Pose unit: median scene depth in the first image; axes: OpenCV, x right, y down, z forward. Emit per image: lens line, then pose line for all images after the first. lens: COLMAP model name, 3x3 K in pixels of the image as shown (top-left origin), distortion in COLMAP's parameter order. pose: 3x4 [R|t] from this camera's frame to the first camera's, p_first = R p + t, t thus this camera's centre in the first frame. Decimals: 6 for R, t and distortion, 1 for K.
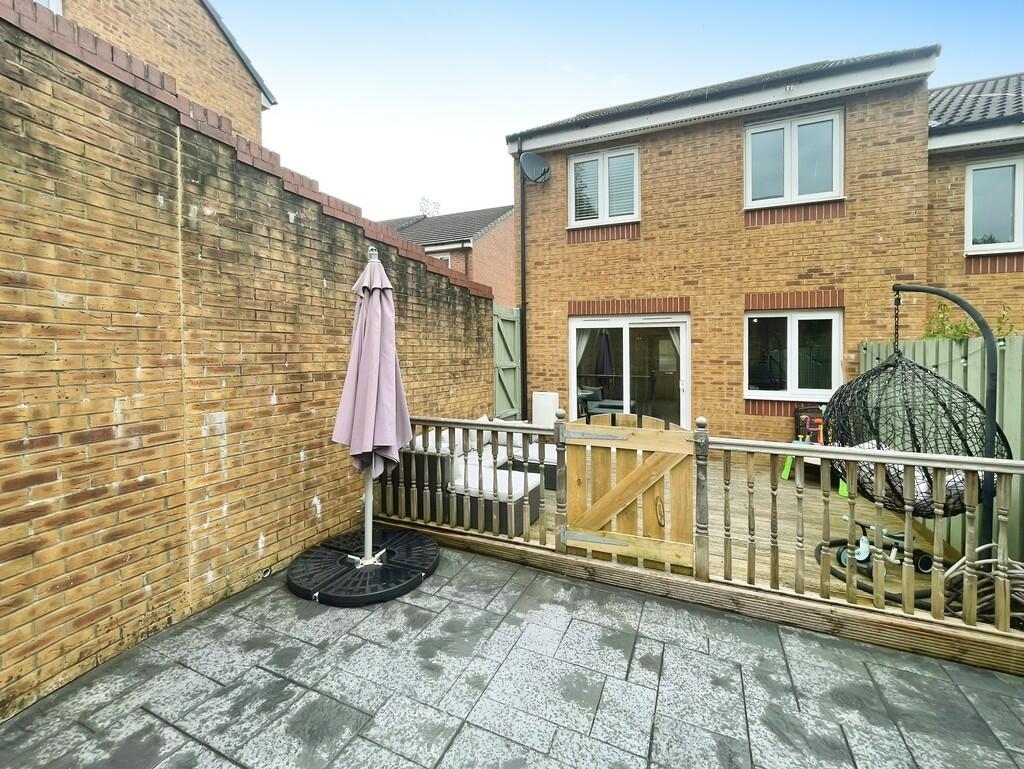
lens RADIAL K [[411.4, 0, 534.7], [0, 411.4, 390.4], [0, 0, 1]] dist [-0.000013, -0.000025]
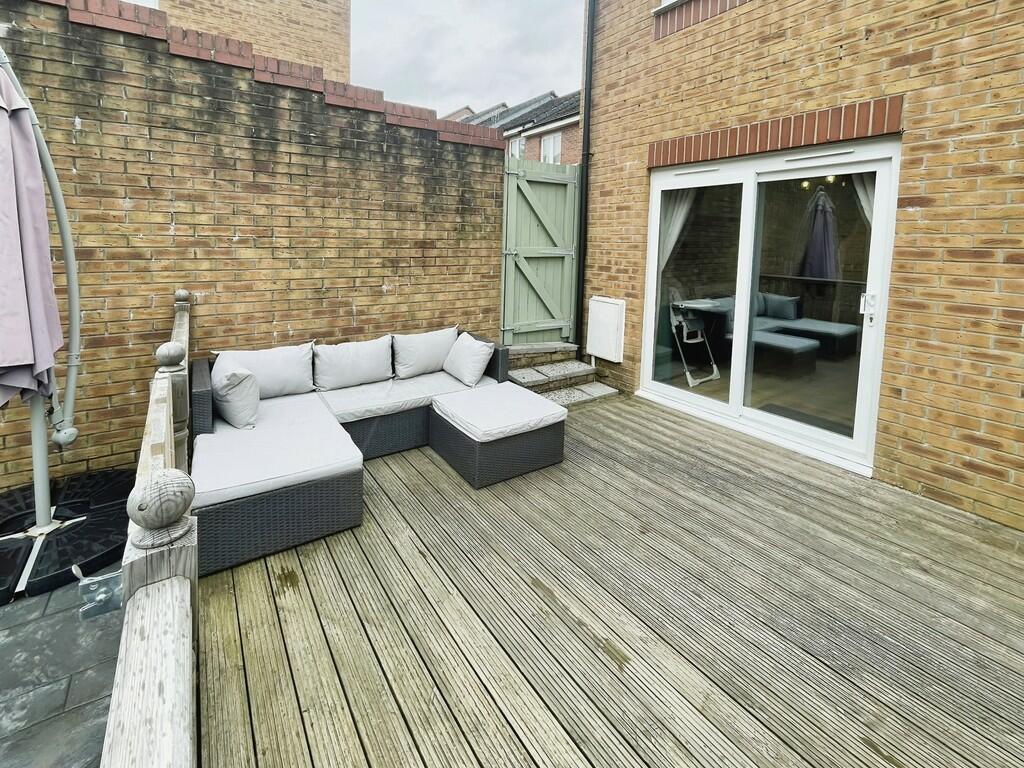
lens RADIAL K [[441.5, 0, 530.1], [0, 441.5, 302.1], [0, 0, 1]] dist [-0.001868, -0.000498]
pose [[0.838529, 0.082879, -0.538516, 0.318339], [-0.060921, 0.996427, 0.058491, -0.023804], [0.541440, -0.016239, 0.840582, 0.424113]]
